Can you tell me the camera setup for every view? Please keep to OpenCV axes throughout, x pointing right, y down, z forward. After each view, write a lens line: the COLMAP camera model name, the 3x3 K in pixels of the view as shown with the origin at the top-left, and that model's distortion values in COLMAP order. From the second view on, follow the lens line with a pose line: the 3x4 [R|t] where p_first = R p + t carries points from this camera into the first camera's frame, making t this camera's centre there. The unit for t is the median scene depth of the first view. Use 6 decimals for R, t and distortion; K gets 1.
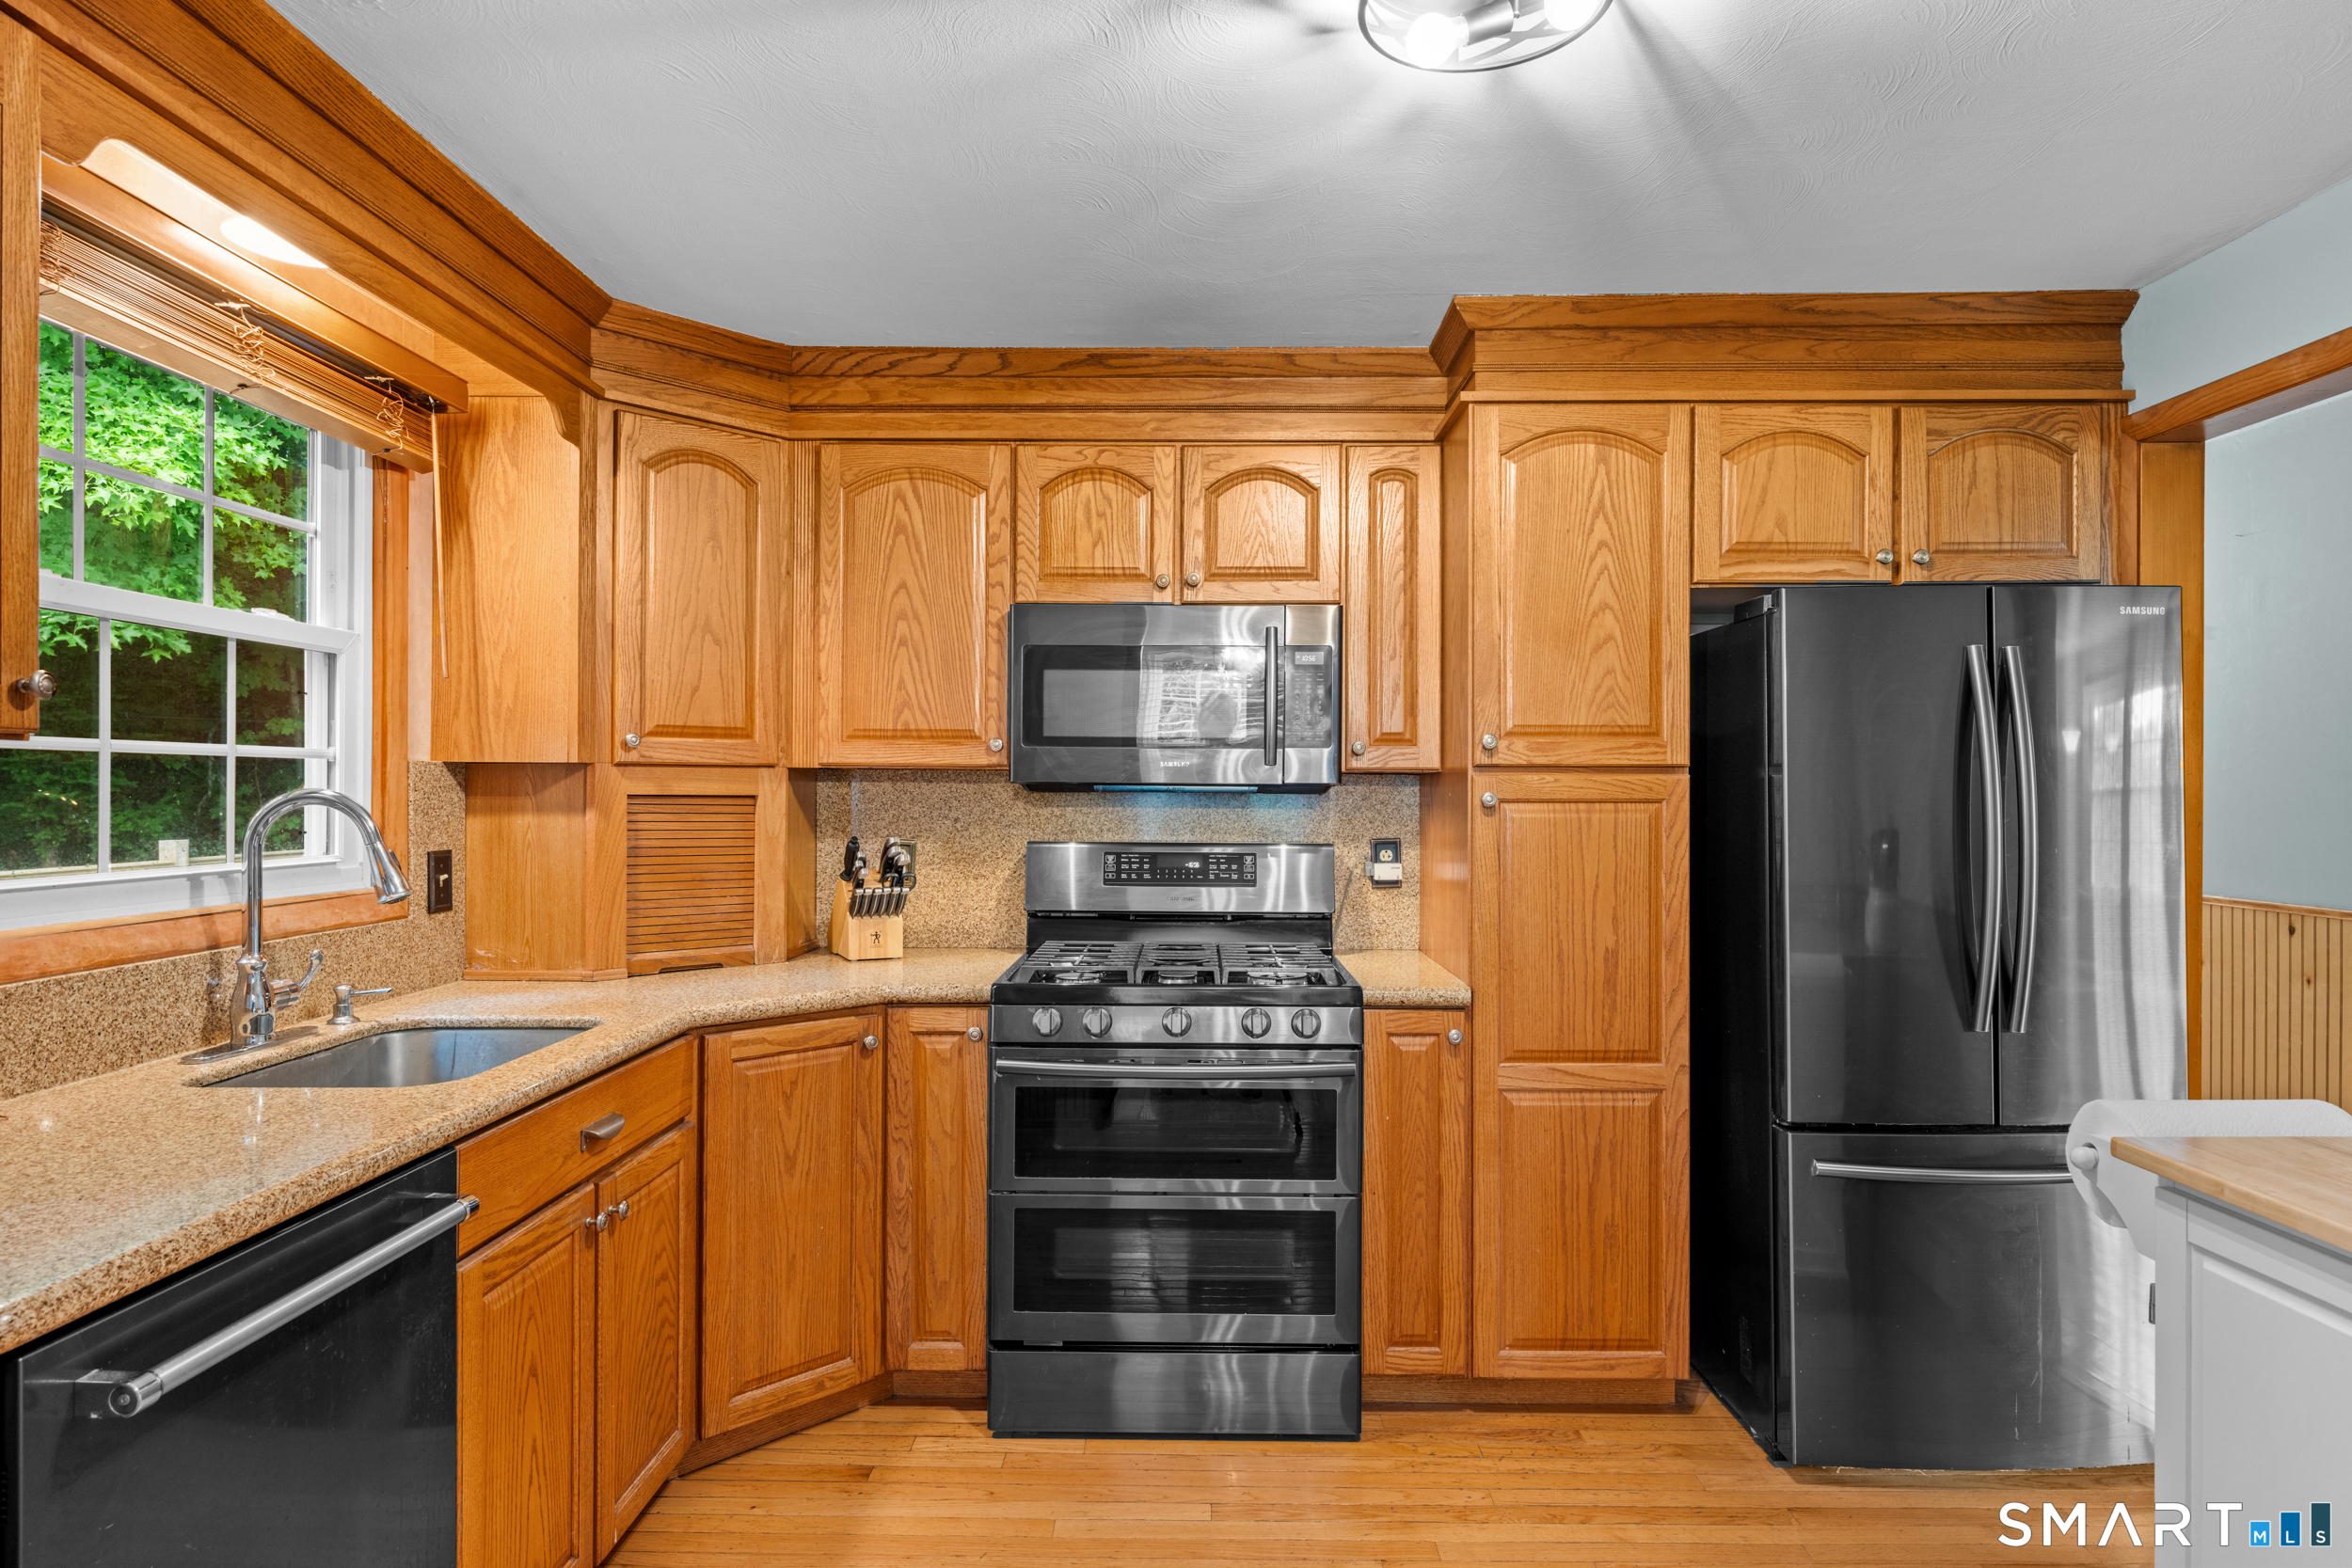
lens RADIAL K [[1289.1, 0, 1183.8], [0, 1289.1, 787.2], [0, 0, 1]] dist [-0.001812, 0.000789]
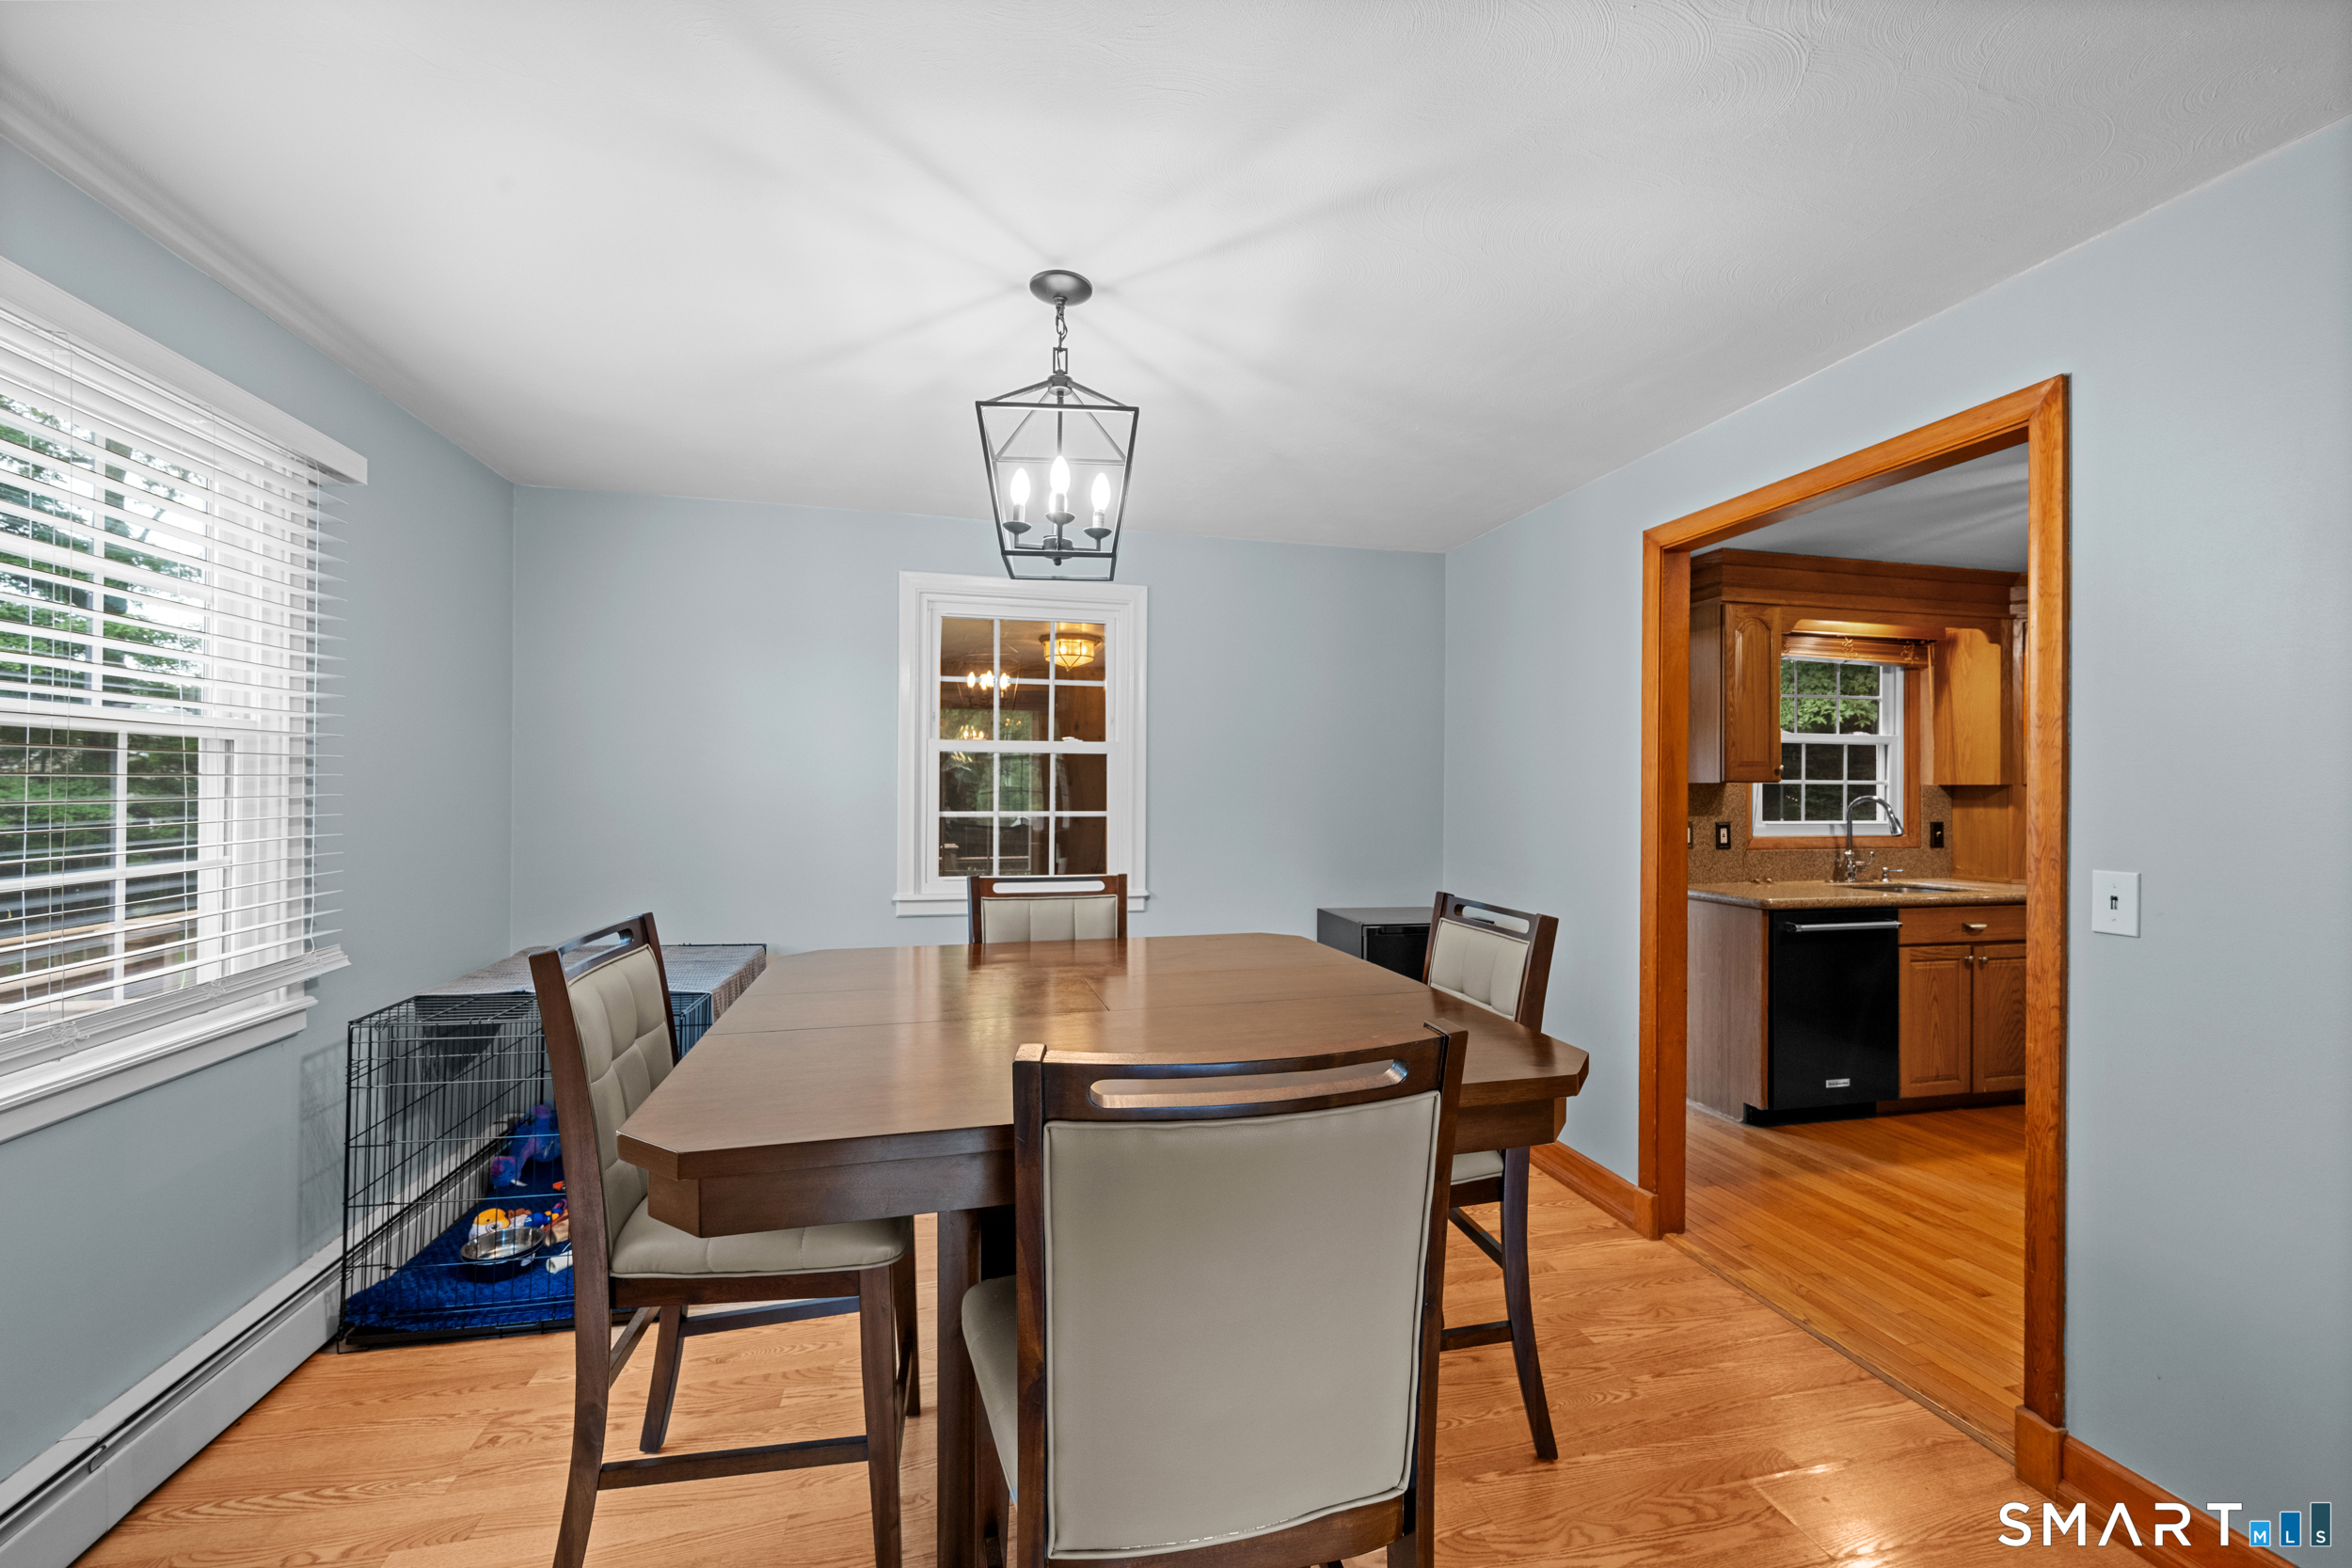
lens RADIAL K [[942.1, 0, 1183.5], [0, 942.1, 789.4], [0, 0, 1]] dist [0.002436, 0.000088]
pose [[0.244996, -0.005889, -0.969506, 0.767371], [-0.003061, 0.999972, -0.006848, 0.004630], [0.969519, 0.004645, 0.244971, -0.775523]]
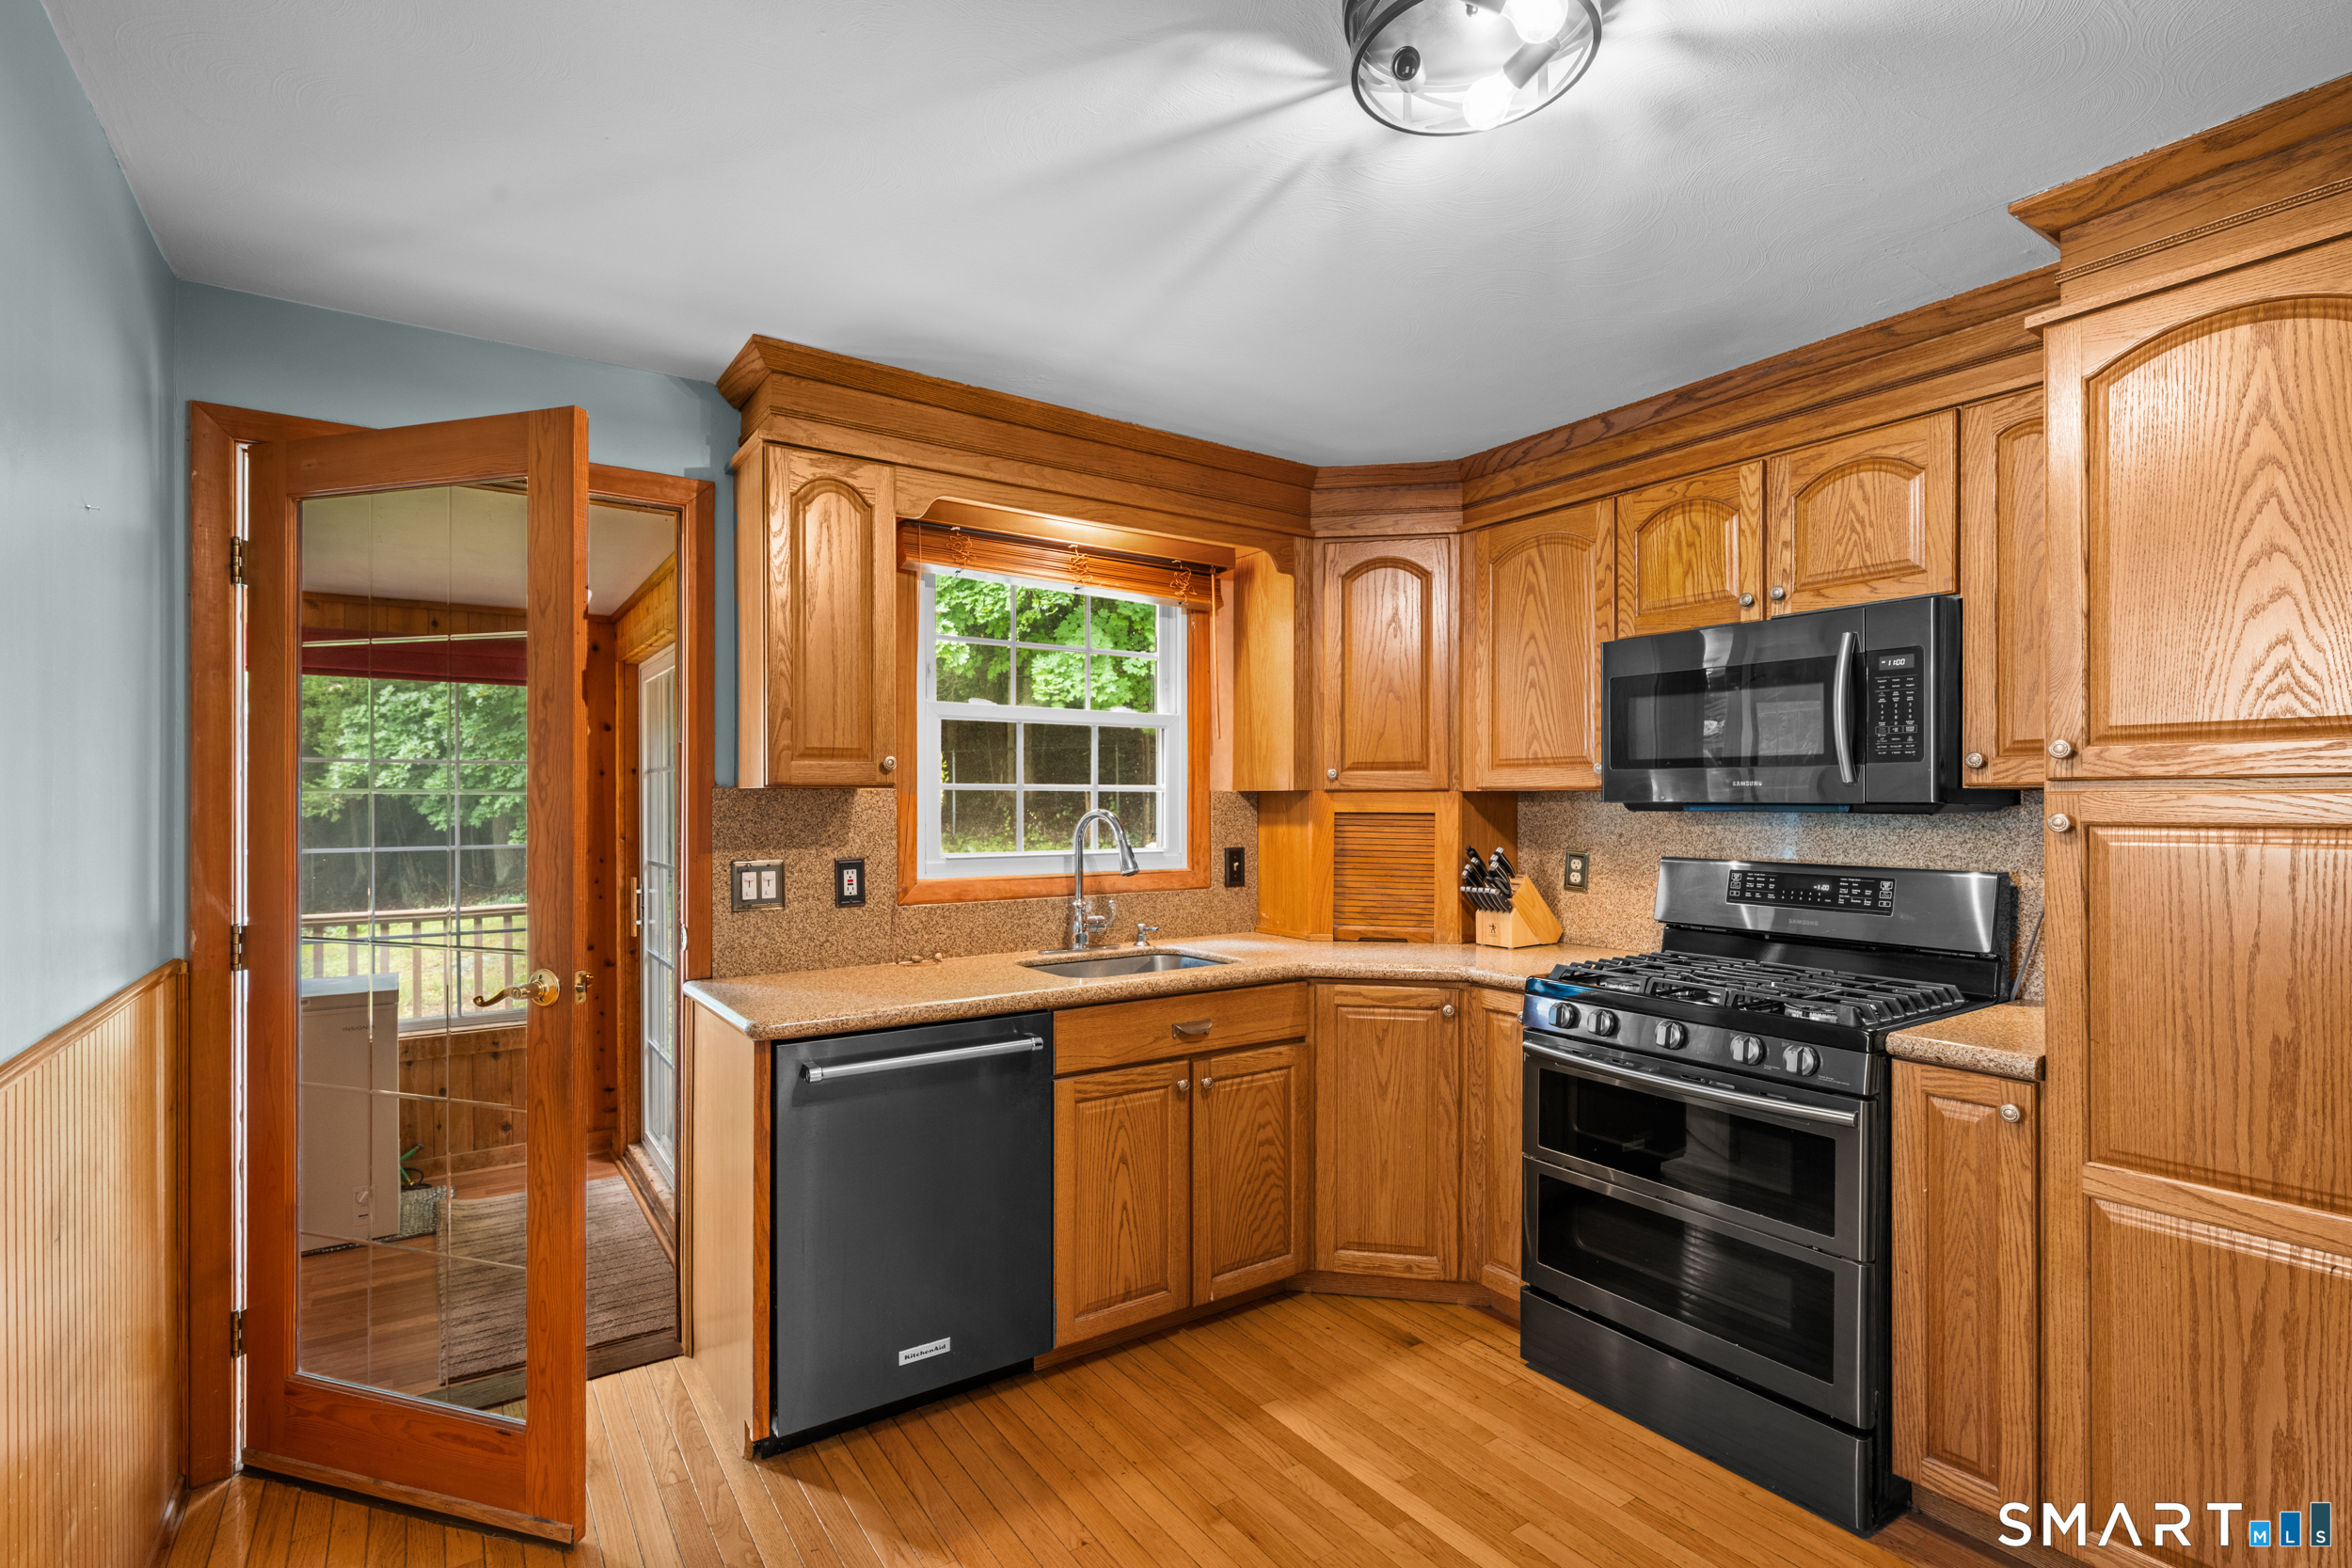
lens RADIAL K [[1100.9, 0, 1173.3], [0, 1100.9, 802.8], [0, 0, 1]] dist [-0.002848, 0.000872]
pose [[0.569723, -0.003263, -0.821830, 0.477009], [0.003801, 0.999992, -0.001336, -0.003678], [0.821828, -0.002363, 0.569731, 0.168082]]
